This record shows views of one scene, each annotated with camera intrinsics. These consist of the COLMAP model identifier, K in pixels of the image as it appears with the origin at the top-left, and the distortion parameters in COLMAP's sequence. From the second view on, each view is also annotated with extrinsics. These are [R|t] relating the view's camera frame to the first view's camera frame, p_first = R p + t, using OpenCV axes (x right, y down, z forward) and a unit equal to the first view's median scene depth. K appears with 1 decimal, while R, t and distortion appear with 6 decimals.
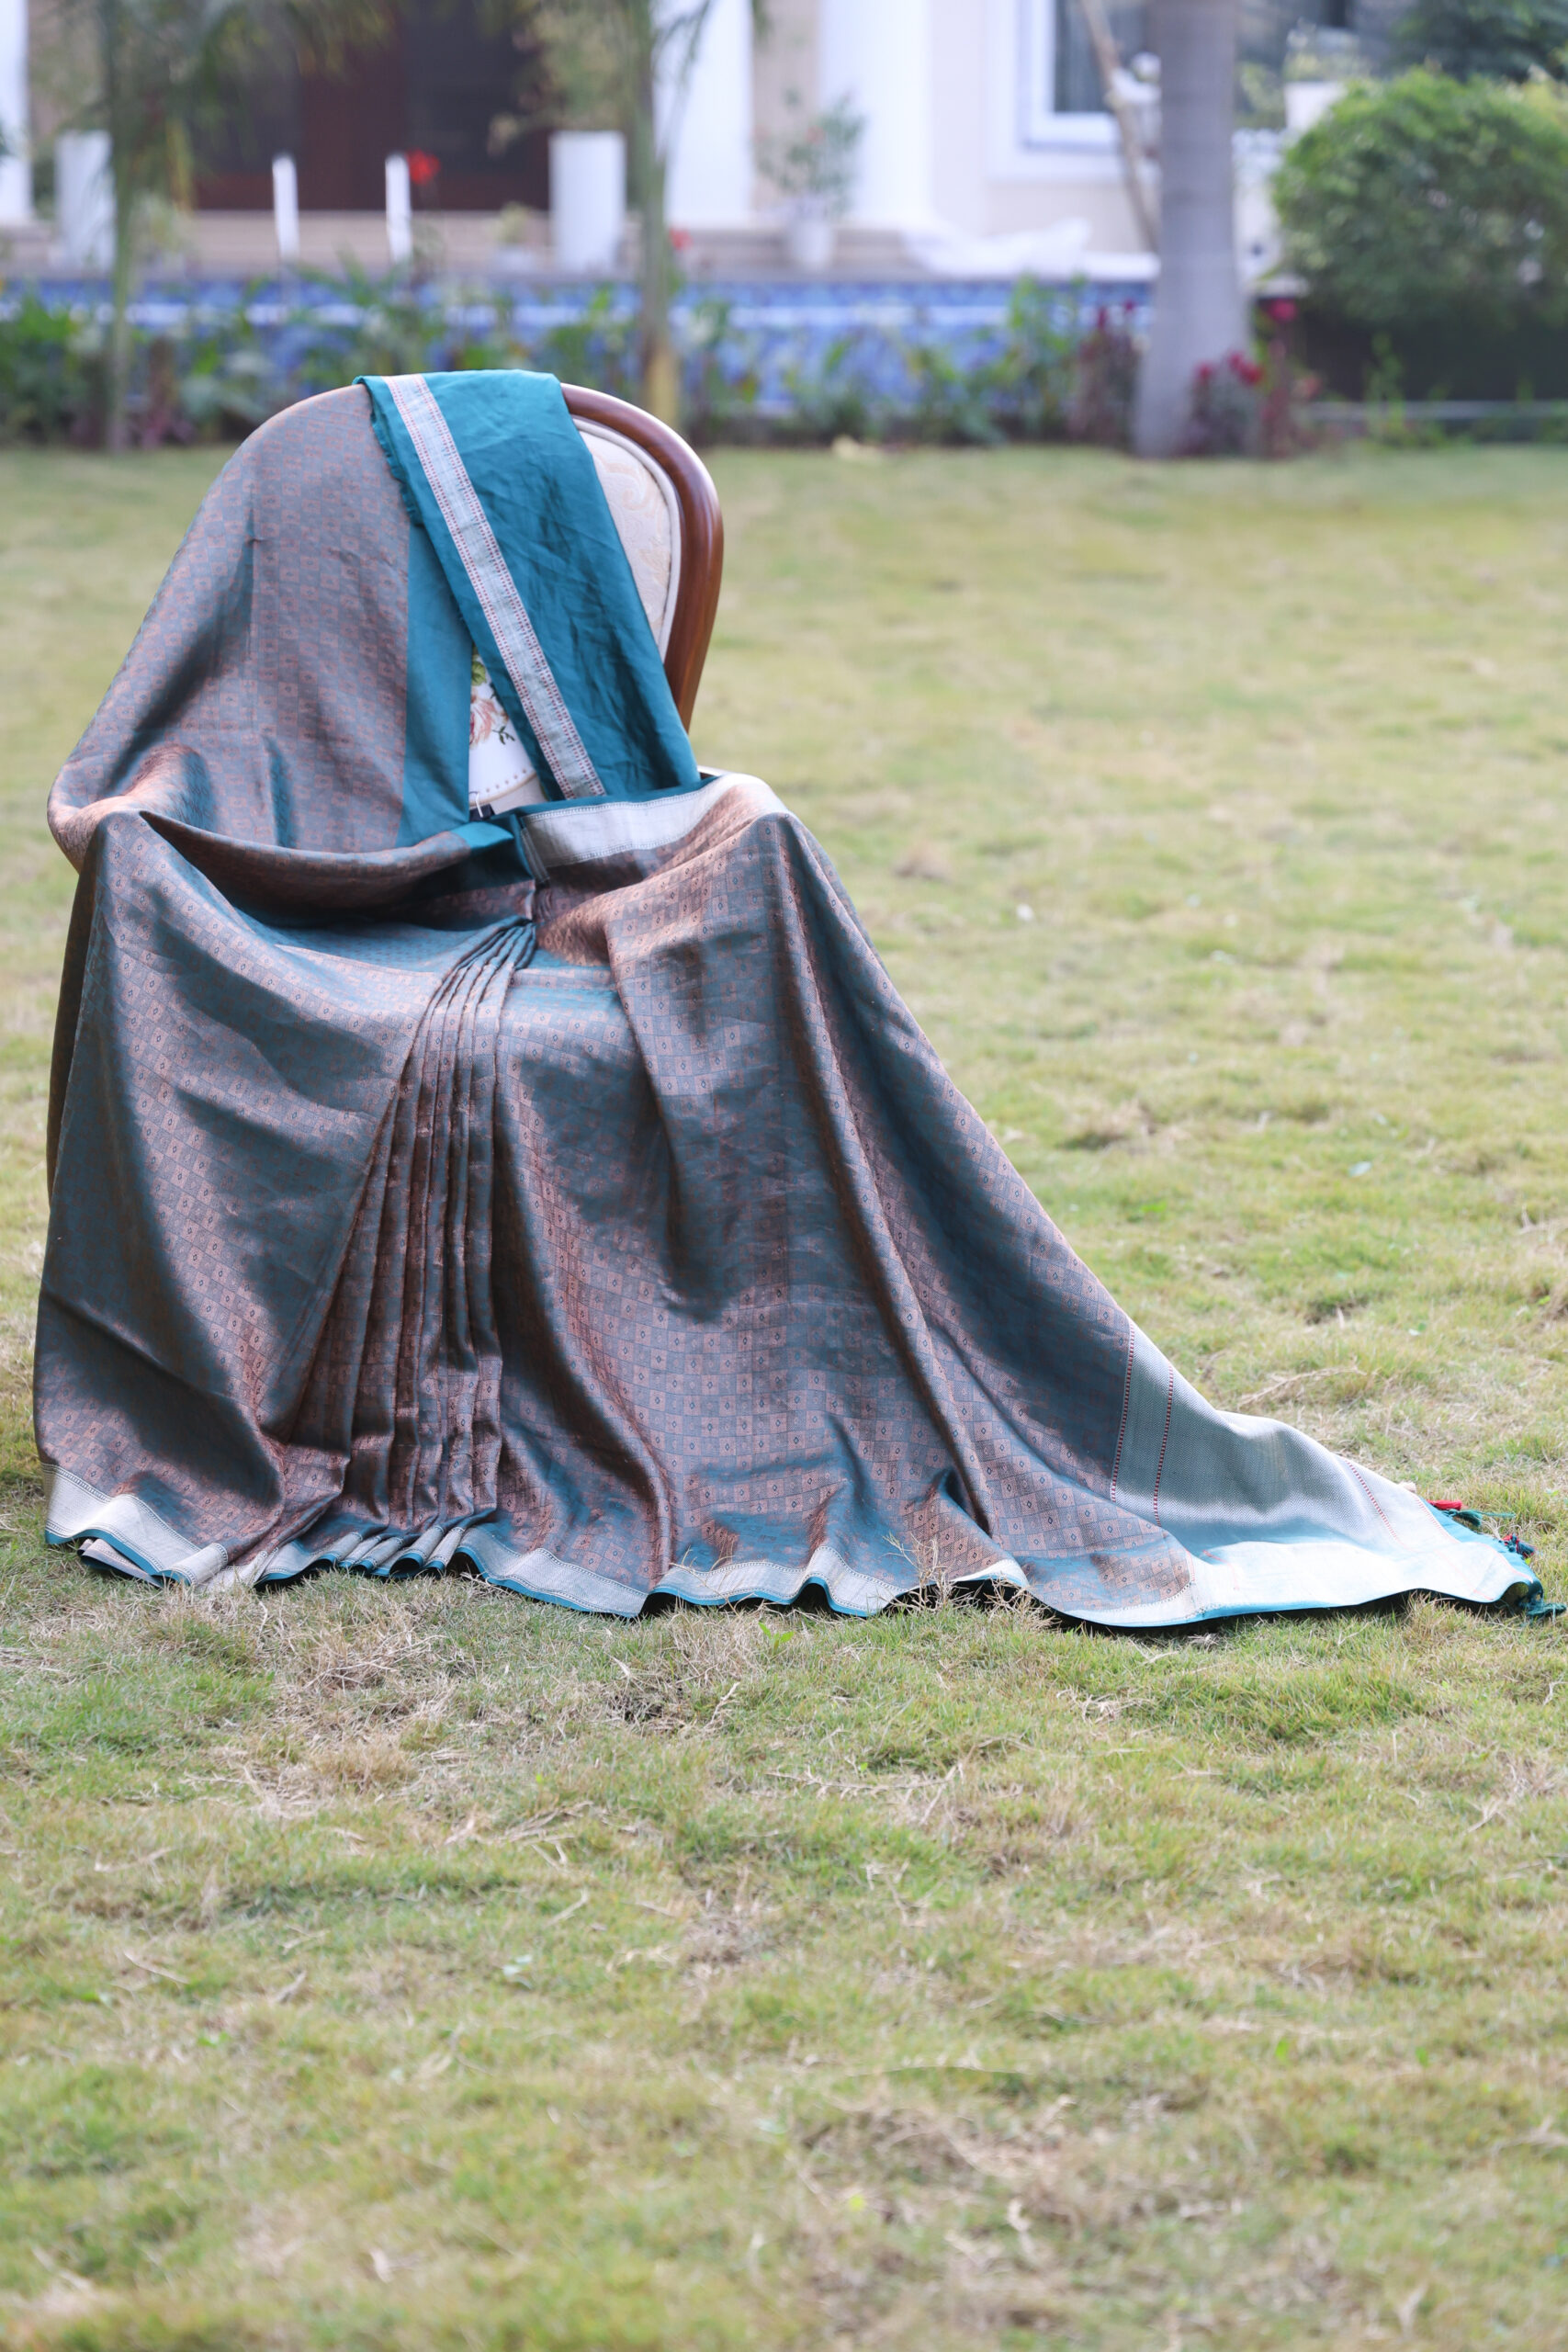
lens RADIAL K [[6496.0, 0, 783.8], [0, 6496.0, 1177.3], [0, 0, 1]] dist [0.229086, 0.000000]
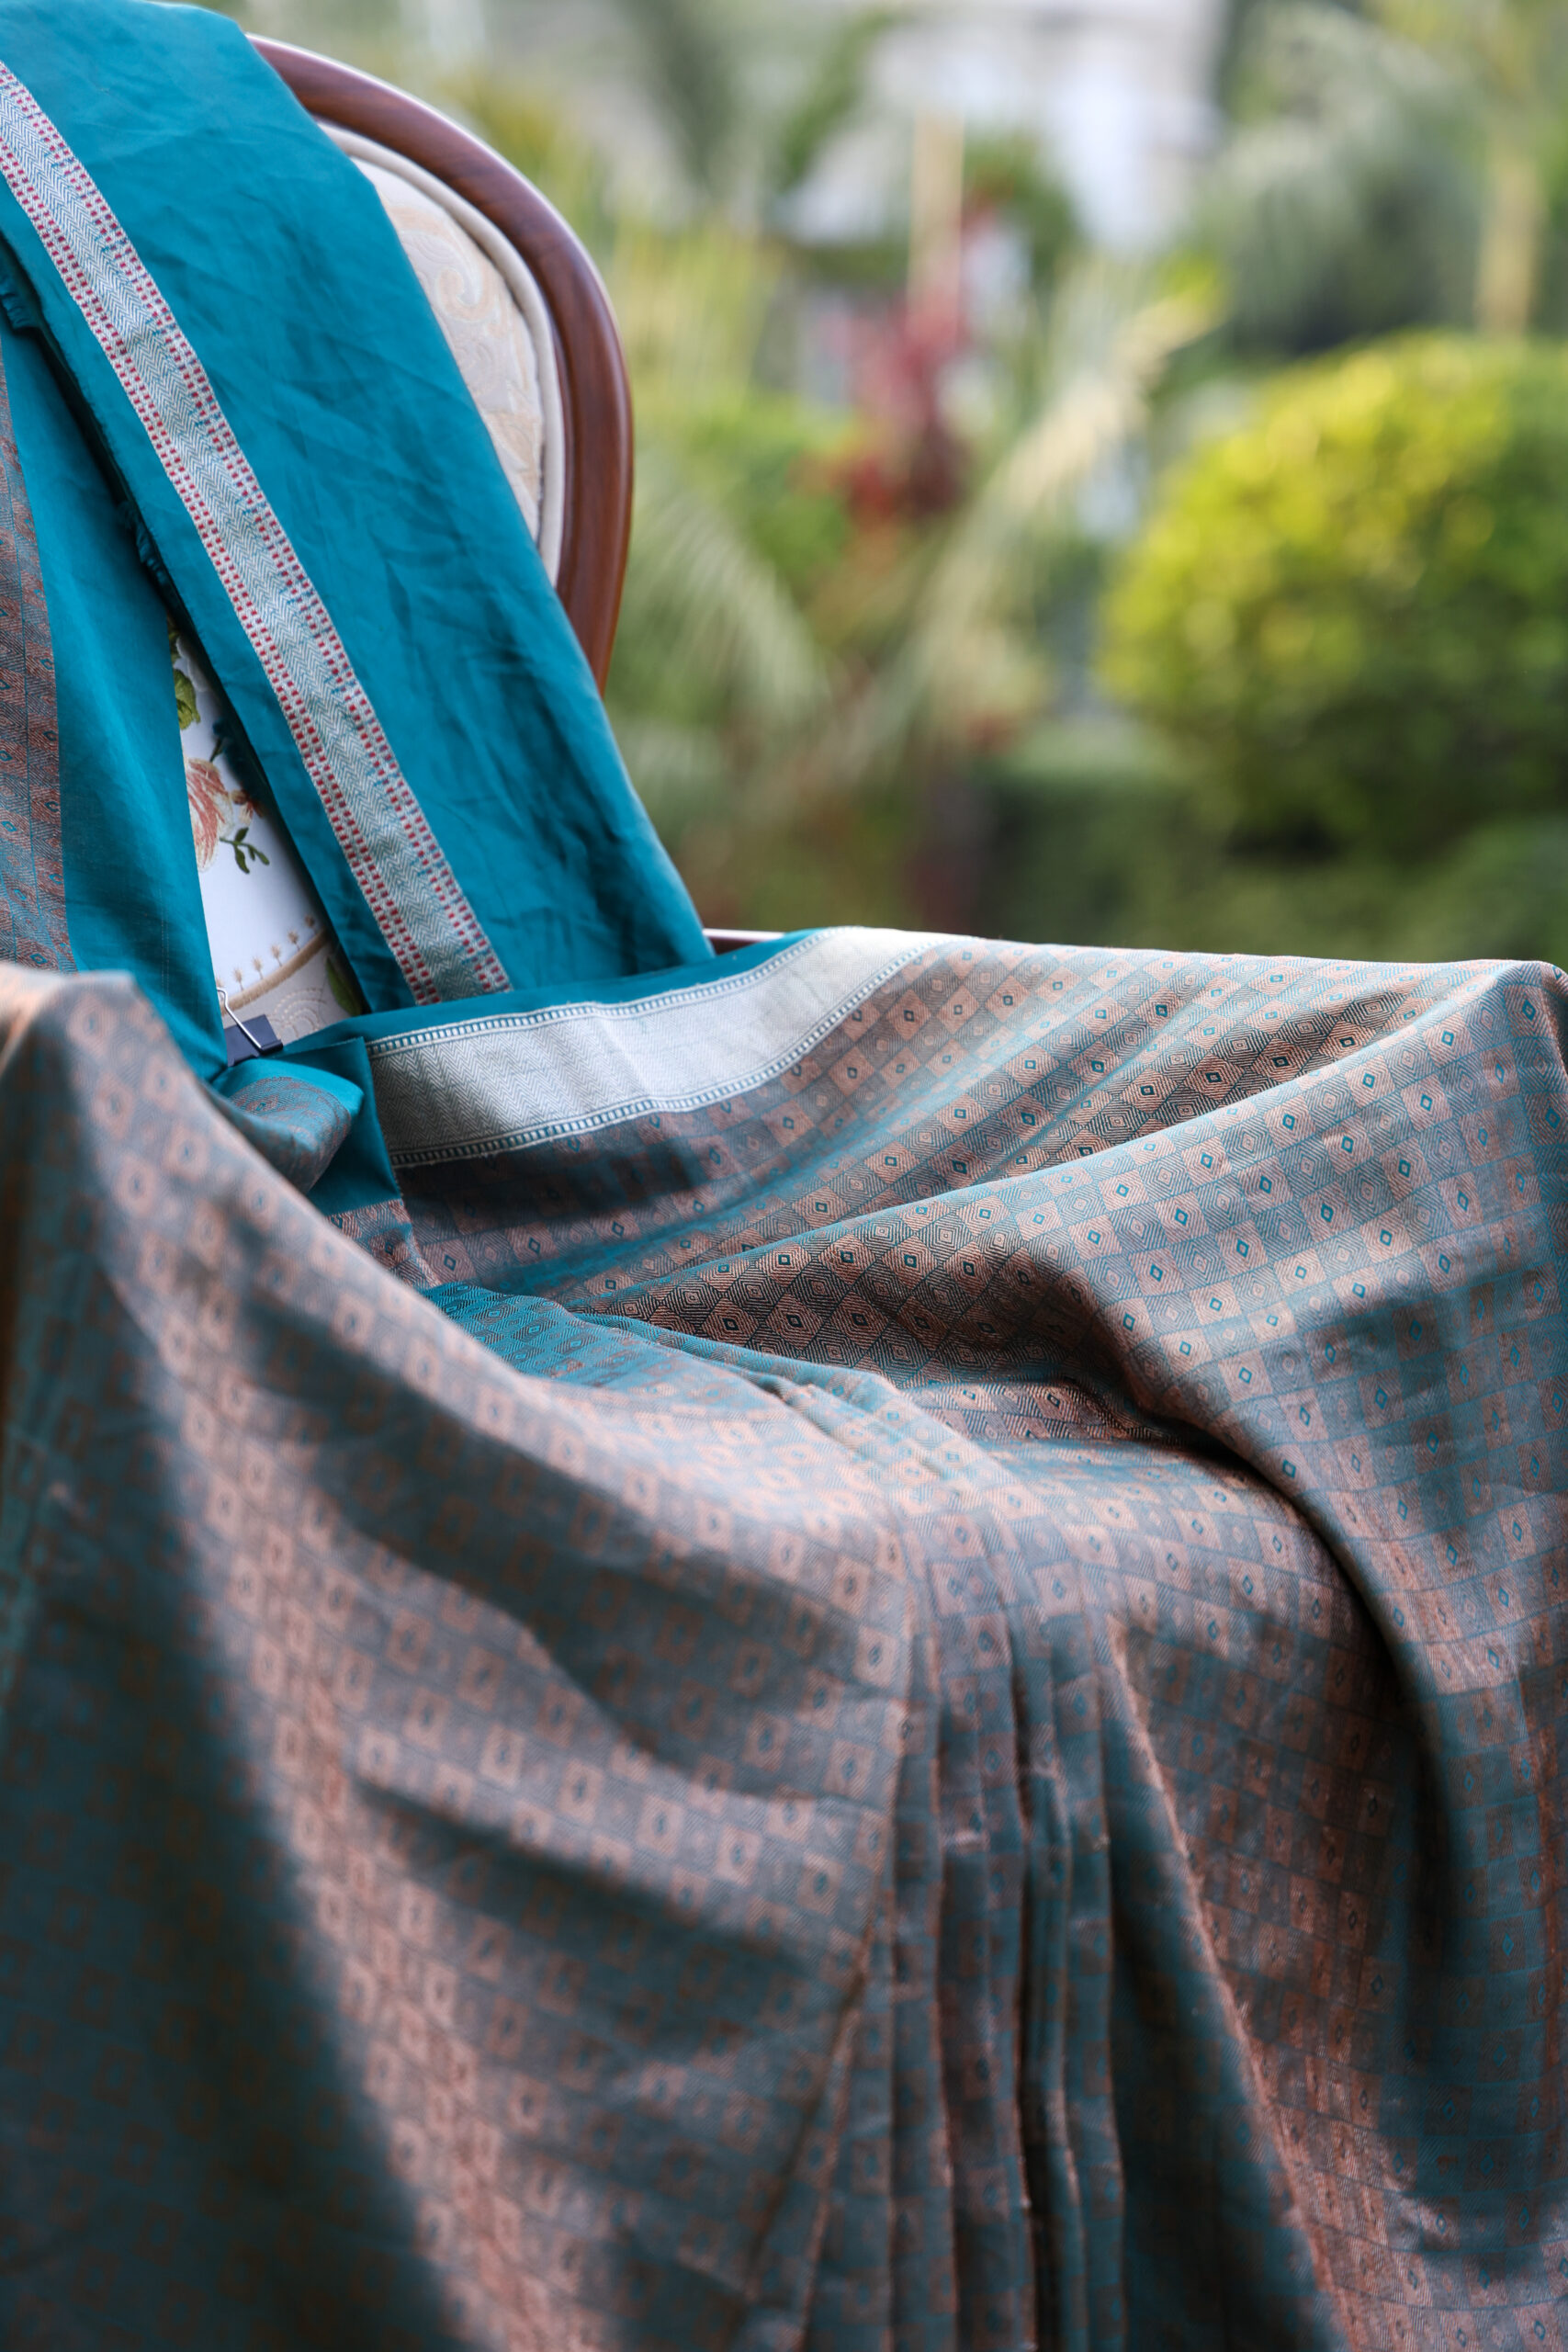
lens RADIAL K [[6735.1, 0, 784.3], [0, 6735.1, 1173.6], [0, 0, 1]] dist [0.111091, 0.000000]
pose [[0.831916, -0.027880, 0.554200, -0.268525], [0.071544, 0.995790, -0.057300, -0.023023], [-0.550270, 0.087319, 0.830409, 0.684435]]
